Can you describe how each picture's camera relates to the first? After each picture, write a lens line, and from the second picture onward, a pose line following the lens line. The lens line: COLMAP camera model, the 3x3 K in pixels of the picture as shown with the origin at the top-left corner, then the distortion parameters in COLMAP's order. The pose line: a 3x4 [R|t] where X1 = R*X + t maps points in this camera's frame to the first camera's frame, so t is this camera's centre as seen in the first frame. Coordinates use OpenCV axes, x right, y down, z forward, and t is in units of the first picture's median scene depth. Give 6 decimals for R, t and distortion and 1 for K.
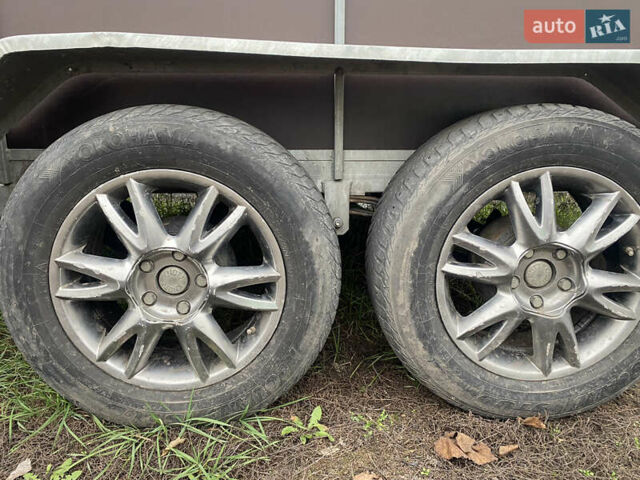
lens RADIAL K [[492.2, 0, 326.2], [0, 492.2, 239.8], [0, 0, 1]] dist [0.029550, -0.015991]
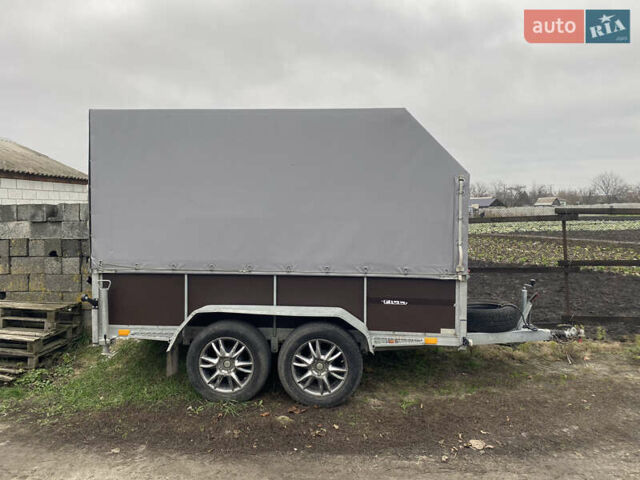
lens RADIAL K [[492.2, 0, 315.2], [0, 492.2, 234.3], [0, 0, 1]] dist [0.029550, -0.015991]
pose [[0.990376, 0.006634, -0.138242, 0.957092], [-0.033411, 0.980768, -0.192295, -0.206626], [0.134308, 0.195063, 0.971551, -3.040365]]
